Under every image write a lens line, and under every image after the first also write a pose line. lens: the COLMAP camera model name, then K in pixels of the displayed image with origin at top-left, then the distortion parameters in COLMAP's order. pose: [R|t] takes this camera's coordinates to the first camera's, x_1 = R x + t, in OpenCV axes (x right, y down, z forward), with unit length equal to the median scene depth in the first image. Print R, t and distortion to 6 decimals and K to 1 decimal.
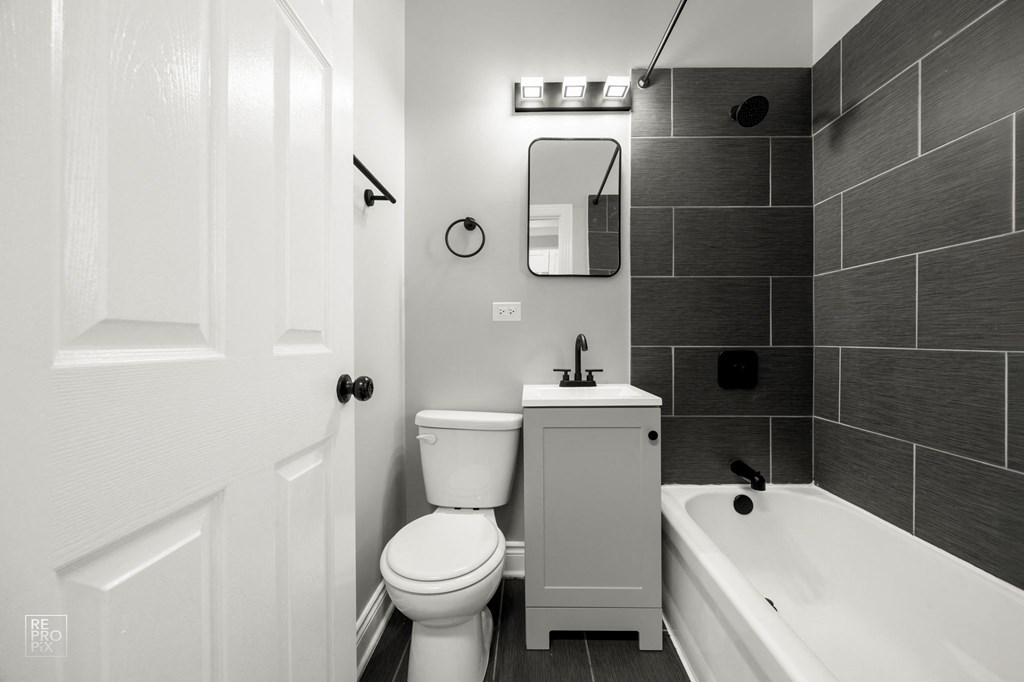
lens RADIAL K [[396.9, 0, 519.3], [0, 396.9, 340.6], [0, 0, 1]] dist [-0.000943, -0.000902]
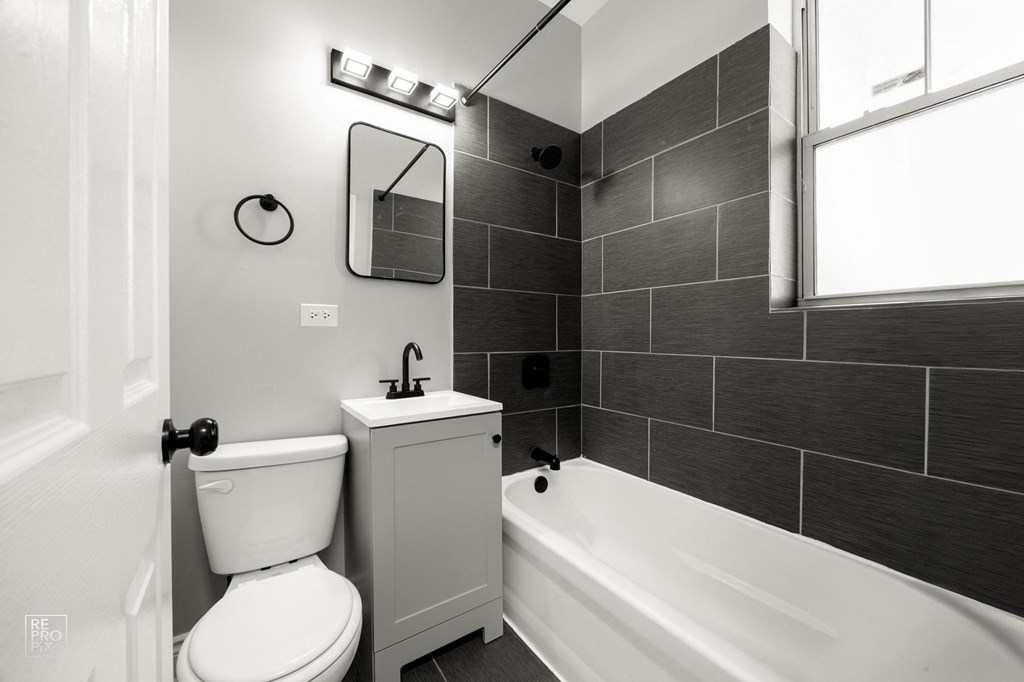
lens RADIAL K [[396.9, 0, 516.4], [0, 396.9, 338.5], [0, 0, 1]] dist [-0.000943, -0.000902]
pose [[0.811066, 0.000112, 0.584955, -0.192391], [-0.000576, 1.000000, 0.000607, -0.025562], [-0.584954, -0.000829, 0.811066, 0.076490]]
